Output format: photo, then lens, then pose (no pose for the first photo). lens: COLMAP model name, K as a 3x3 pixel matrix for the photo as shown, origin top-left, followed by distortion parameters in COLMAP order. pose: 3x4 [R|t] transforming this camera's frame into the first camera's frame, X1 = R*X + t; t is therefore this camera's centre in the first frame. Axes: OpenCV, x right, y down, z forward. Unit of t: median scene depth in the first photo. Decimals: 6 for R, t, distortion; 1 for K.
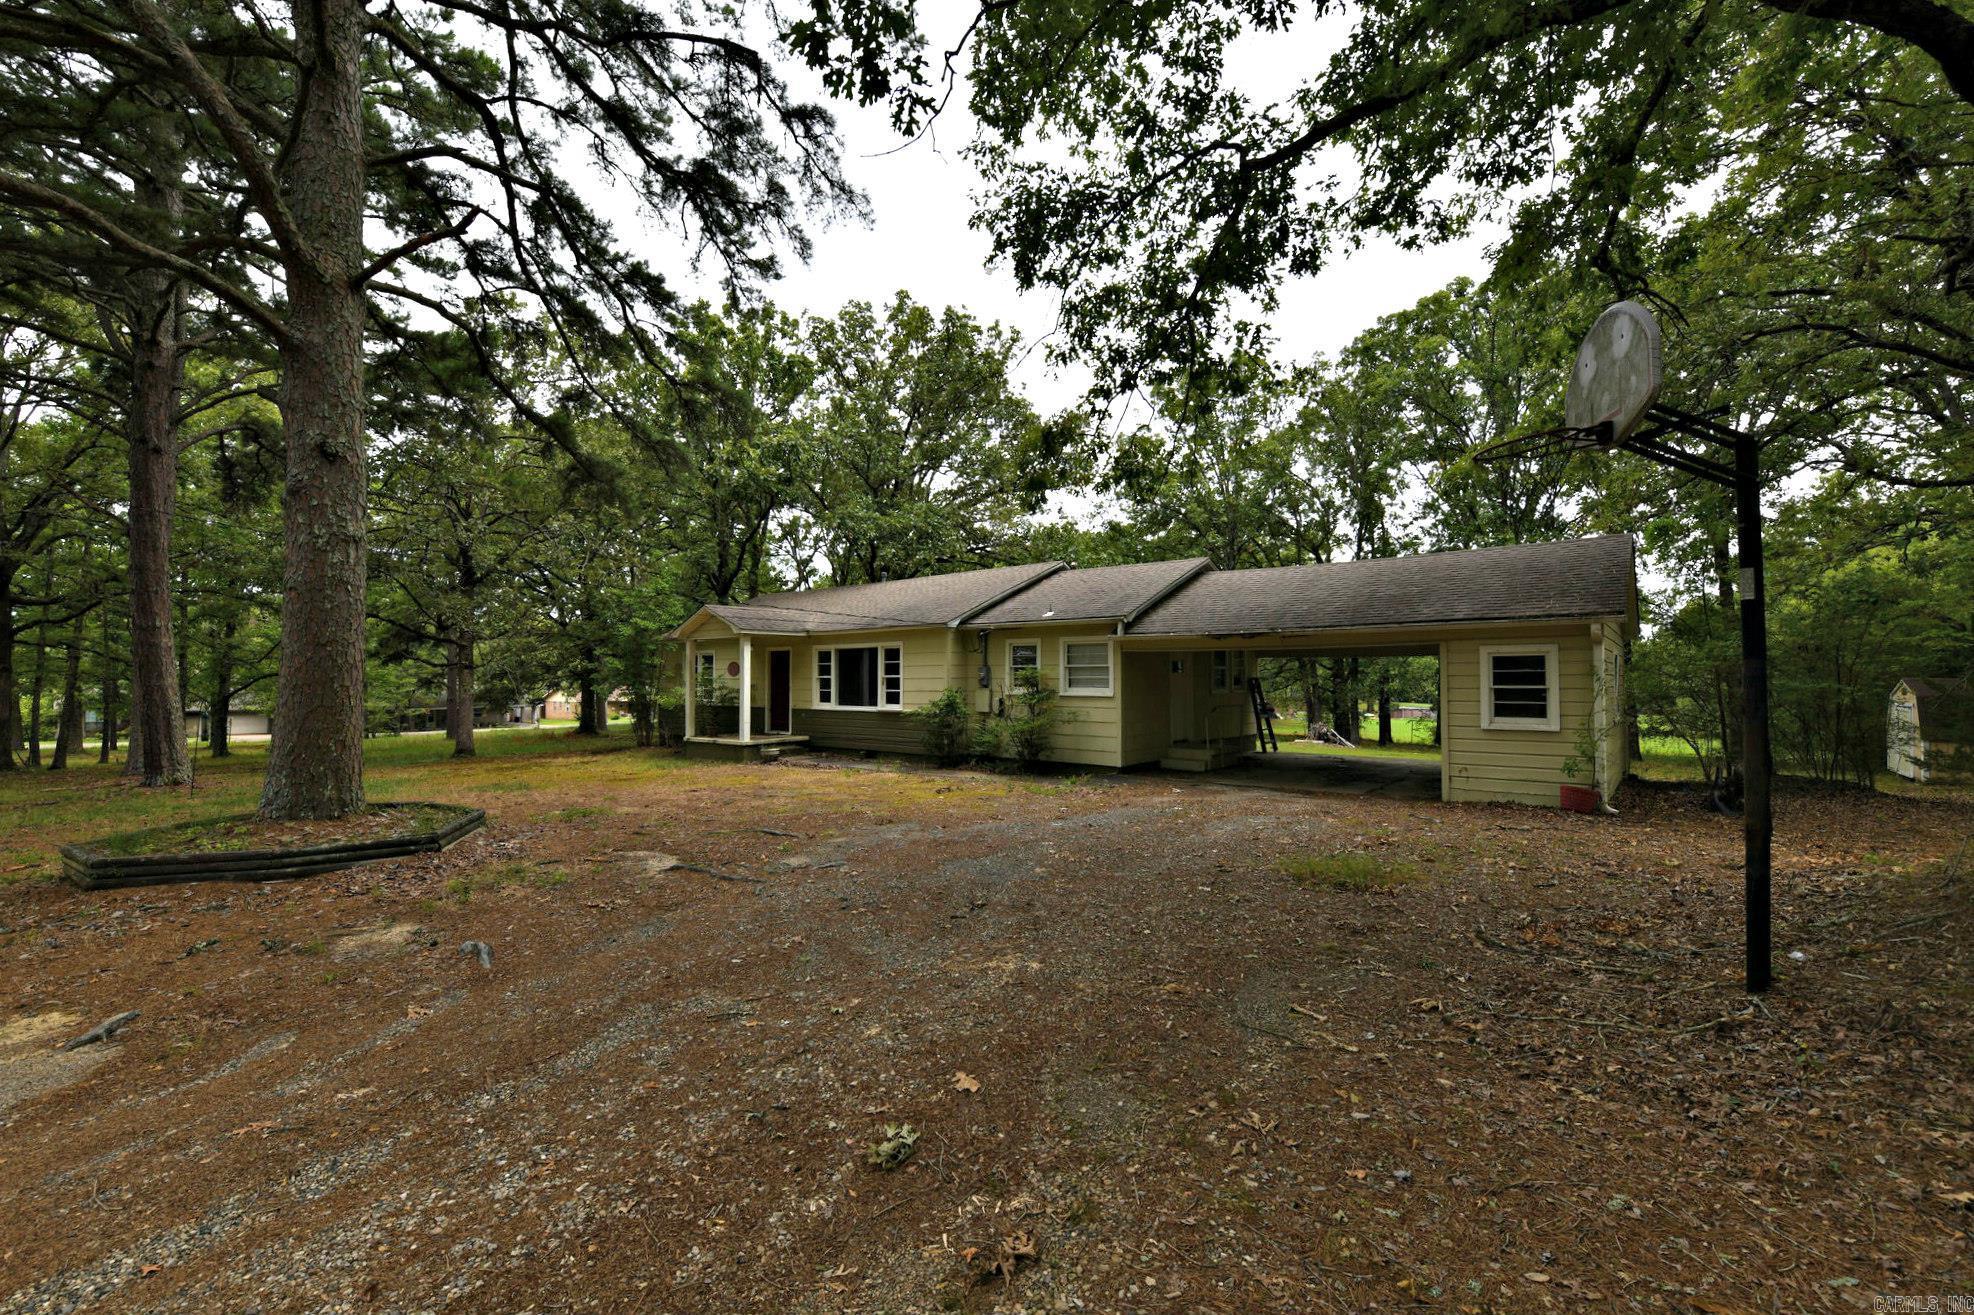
lens RADIAL K [[825.4, 0, 987.0], [0, 825.4, 657.5], [0, 0, 1]] dist [-0.010462, 0.000017]
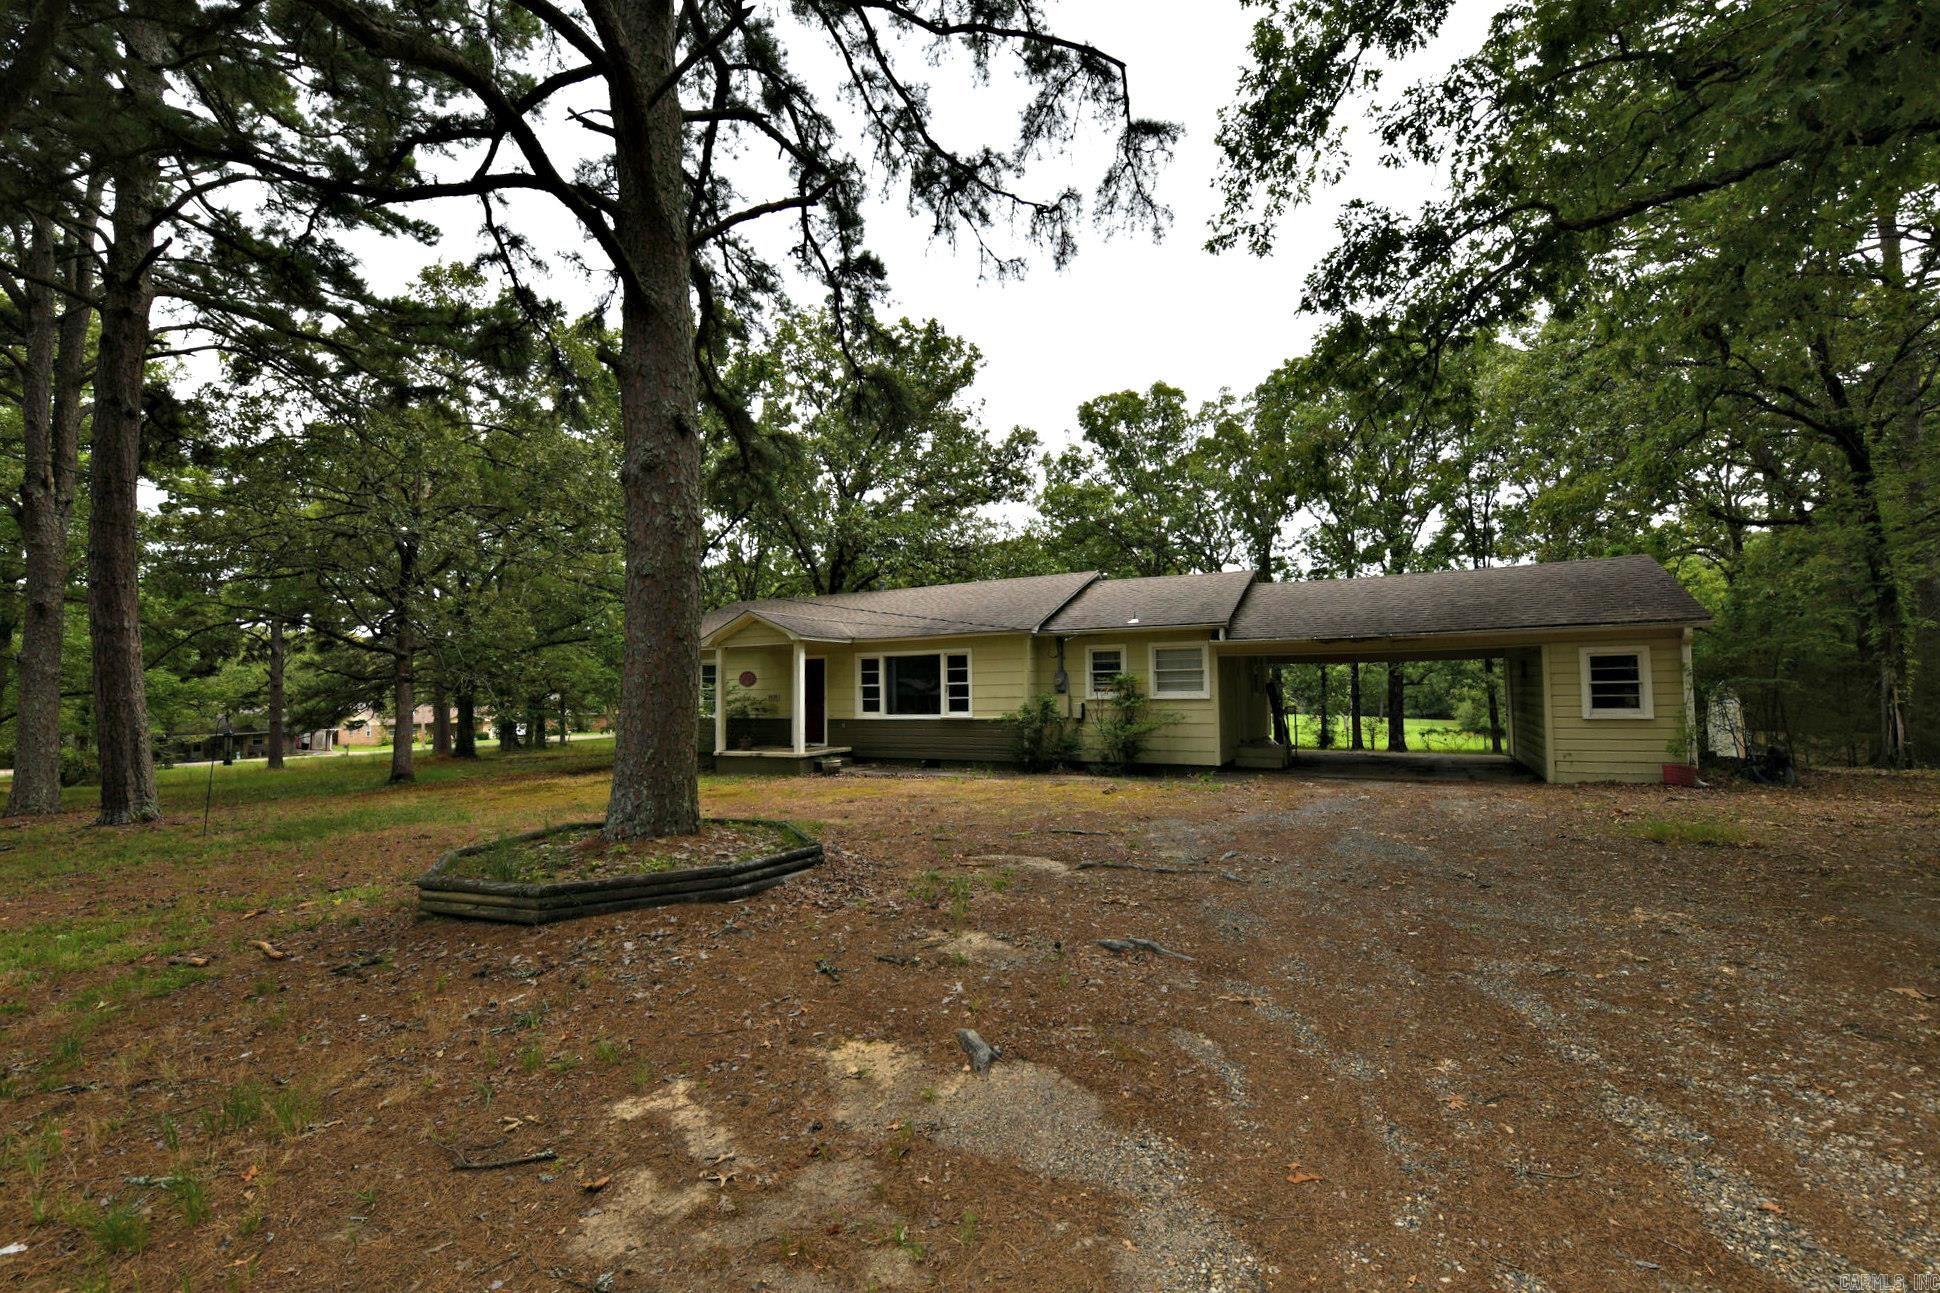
lens RADIAL K [[824.4, 0, 970.0], [0, 824.4, 646.5], [0, 0, 1]] dist [-0.009994, 0.000070]
pose [[0.980042, 0.000227, 0.198789, -0.318877], [0.006347, 0.999454, -0.032432, 0.011341], [-0.198687, 0.033046, 0.979506, 0.025891]]
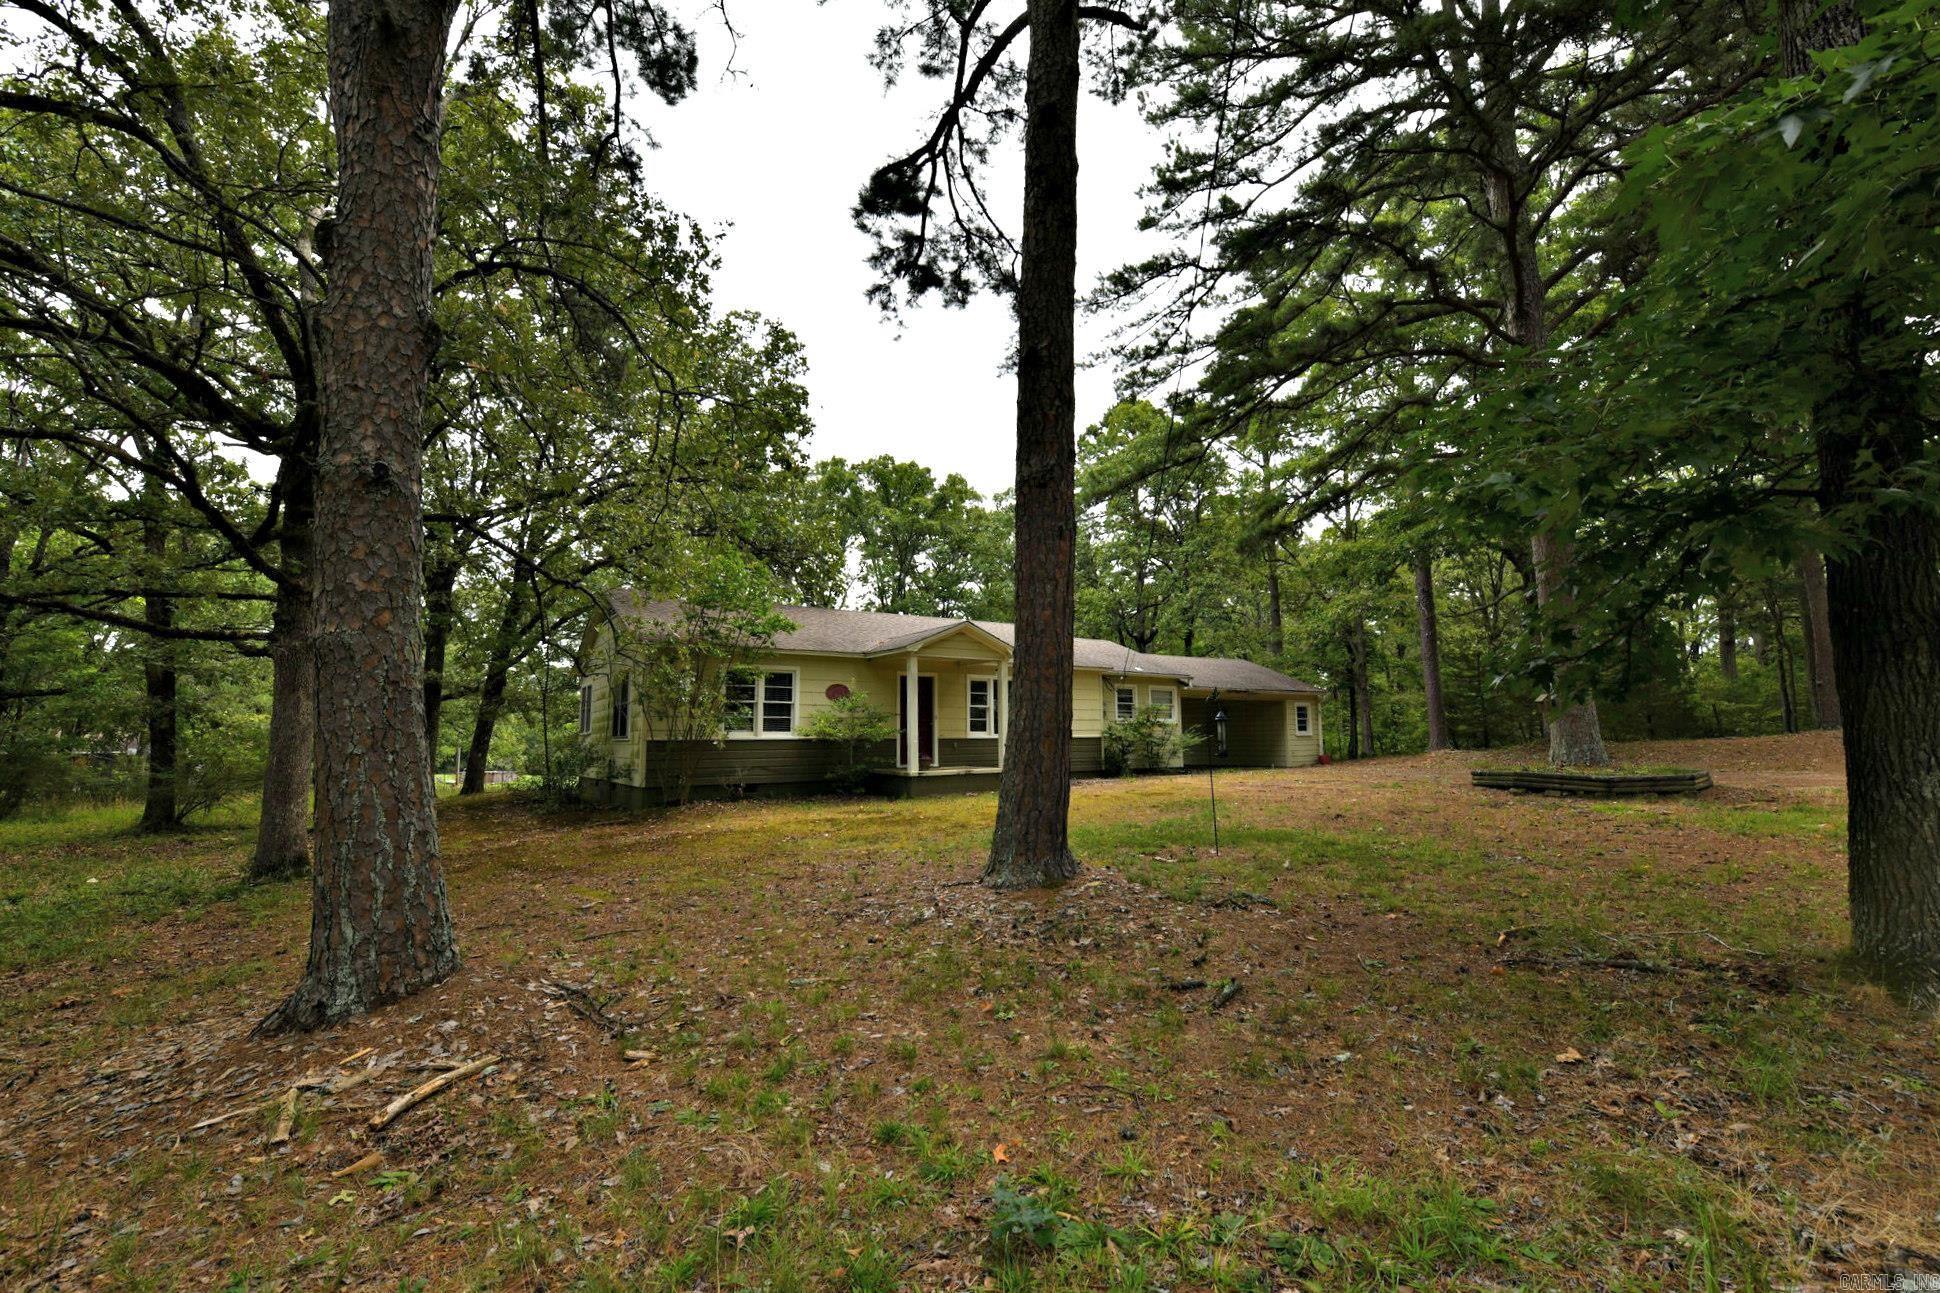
lens RADIAL K [[811.1, 0, 970.0], [0, 811.1, 646.5], [0, 0, 1]] dist [-0.010462, 0.000017]
pose [[0.289532, 0.111157, 0.950692, -1.344251], [-0.014635, 0.993632, -0.111721, 0.071746], [-0.957056, 0.018433, 0.289315, 0.833192]]
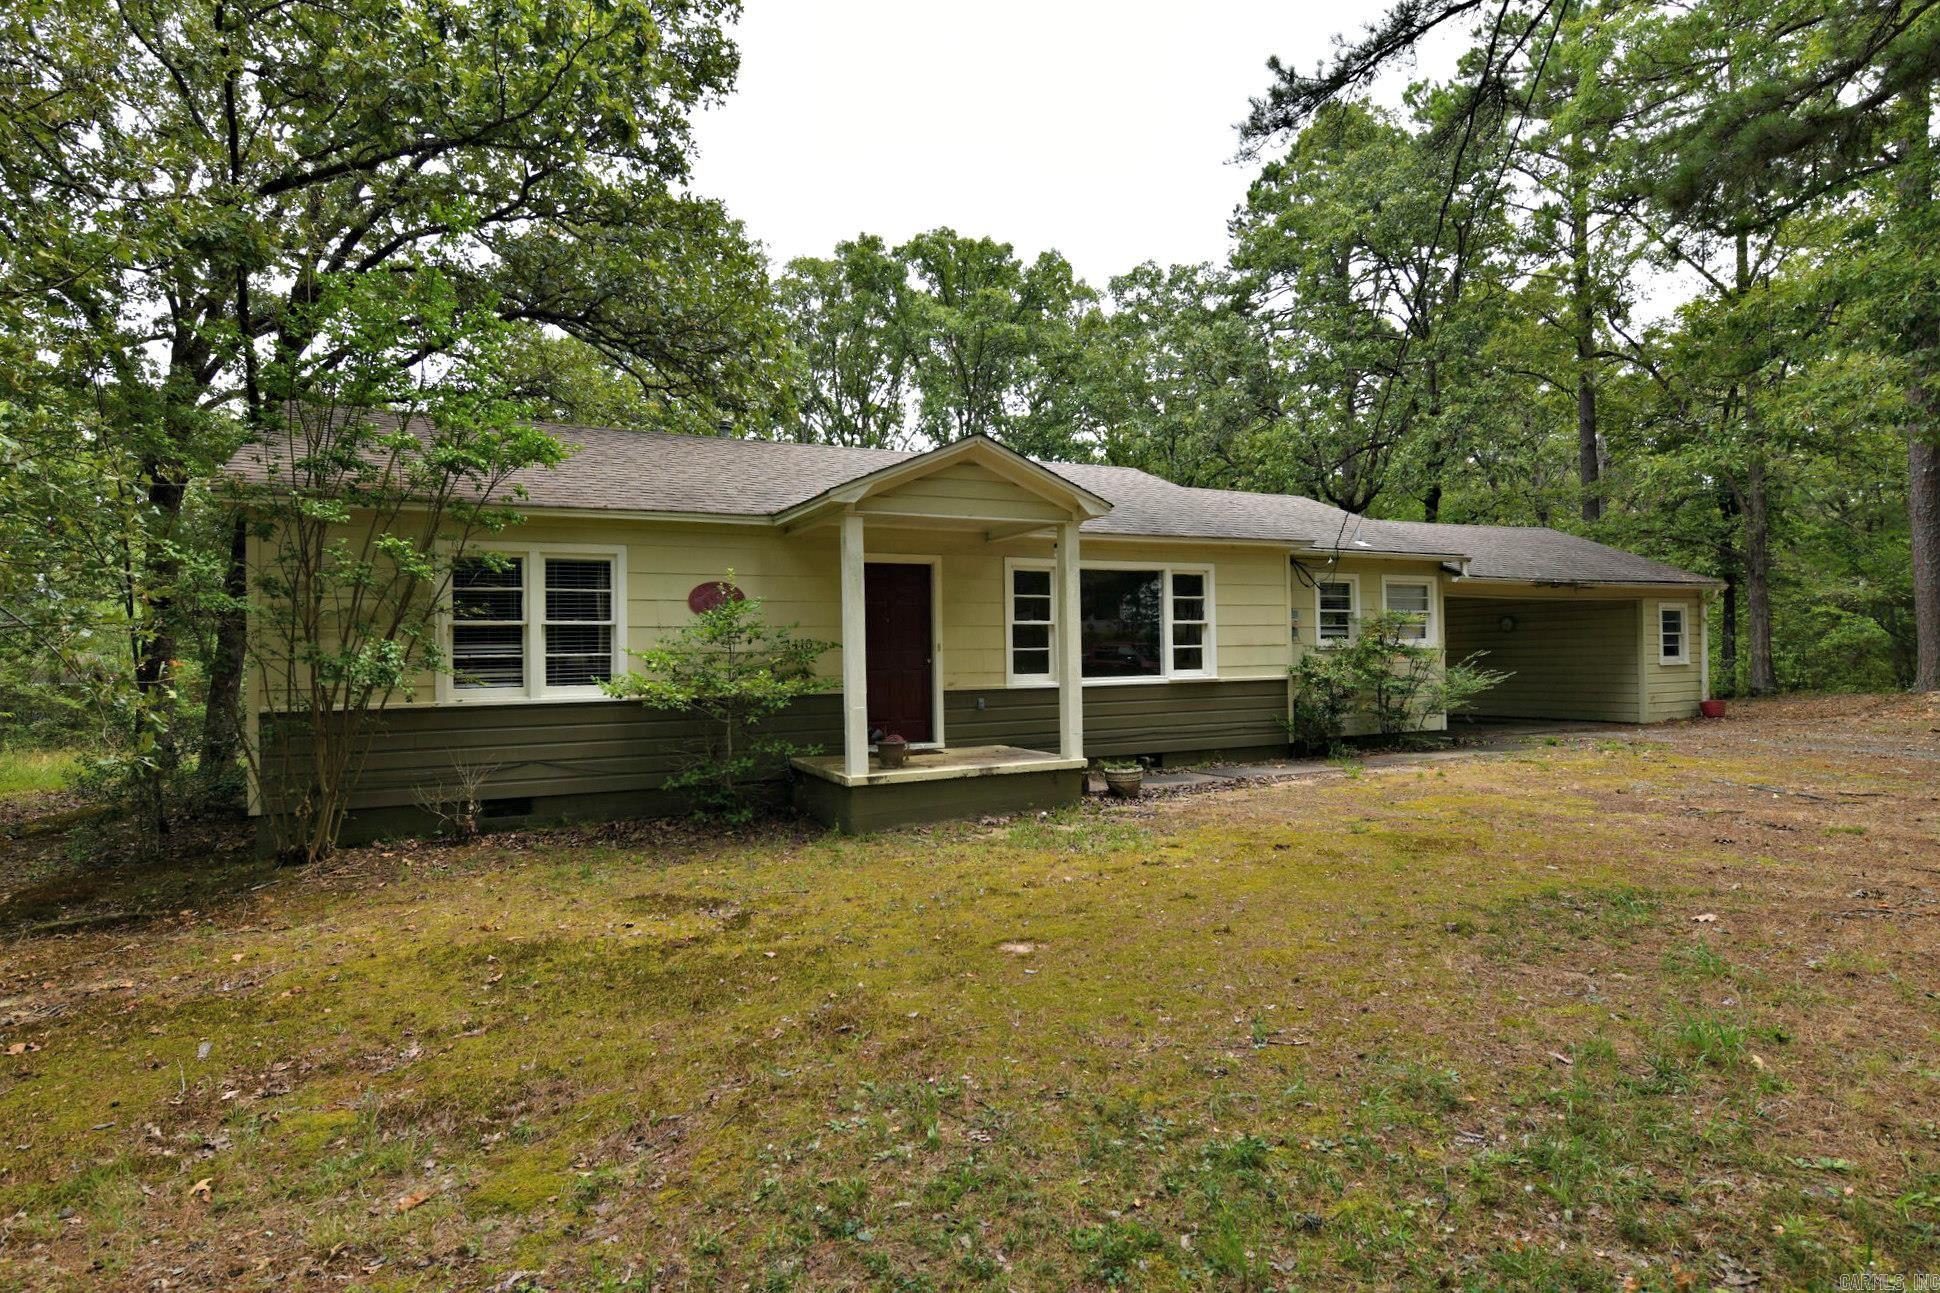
lens RADIAL K [[1014.5, 0, 970.0], [0, 1014.5, 646.5], [0, 0, 1]] dist [-0.003563, -0.000214]
pose [[0.417269, 0.003951, 0.908774, -0.894770], [-0.007132, 0.999974, -0.001073, 0.044823], [-0.908755, -0.006033, 0.417287, 0.900240]]
